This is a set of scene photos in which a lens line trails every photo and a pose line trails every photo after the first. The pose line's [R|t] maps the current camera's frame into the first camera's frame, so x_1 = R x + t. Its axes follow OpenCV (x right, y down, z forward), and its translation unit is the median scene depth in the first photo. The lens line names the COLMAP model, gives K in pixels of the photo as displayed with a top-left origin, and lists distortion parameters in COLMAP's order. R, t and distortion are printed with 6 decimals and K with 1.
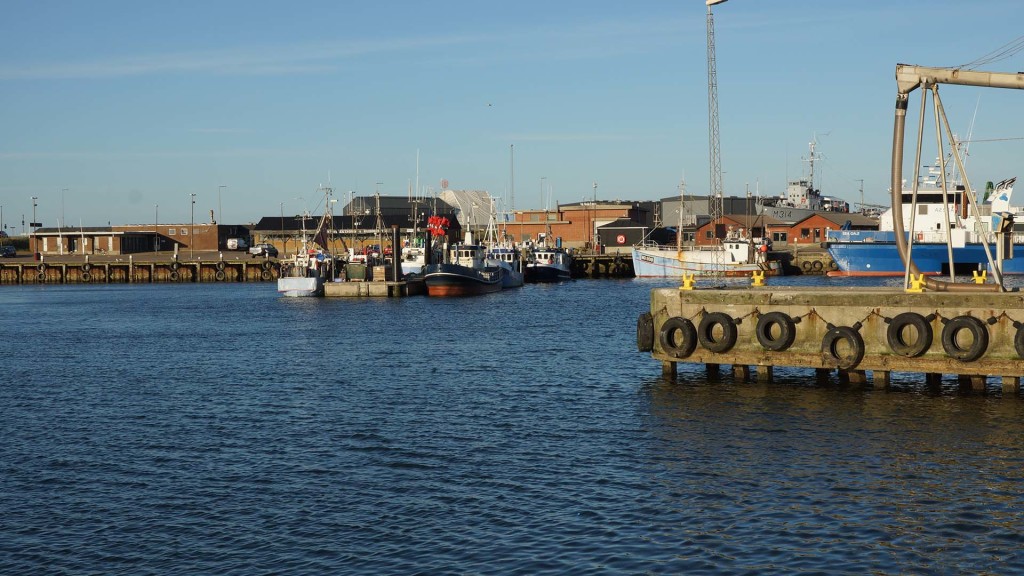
lens RADIAL K [[1518.9, 0, 512.0], [0, 1518.9, 288.0], [0, 0, 1]] dist [0.008033, 0.011927]
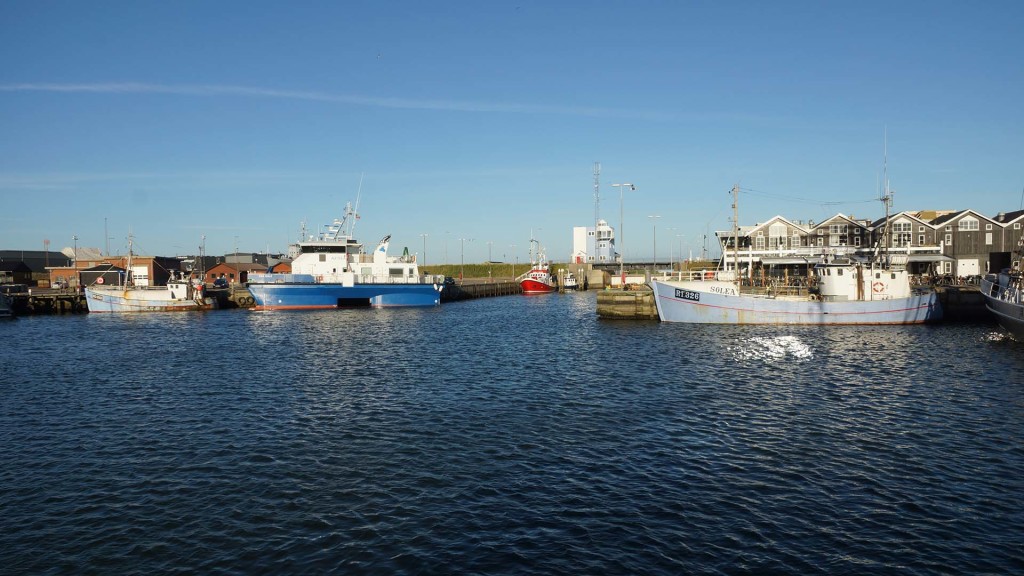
lens RADIAL K [[684.7, 0, 515.9], [0, 684.7, 292.3], [0, 0, 1]] dist [-0.018954, 0.018972]
pose [[0.905312, -0.011764, 0.424584, 0.166247], [0.015880, 0.999855, -0.006157, -0.015160], [-0.424450, 0.012316, 0.905368, 0.385443]]
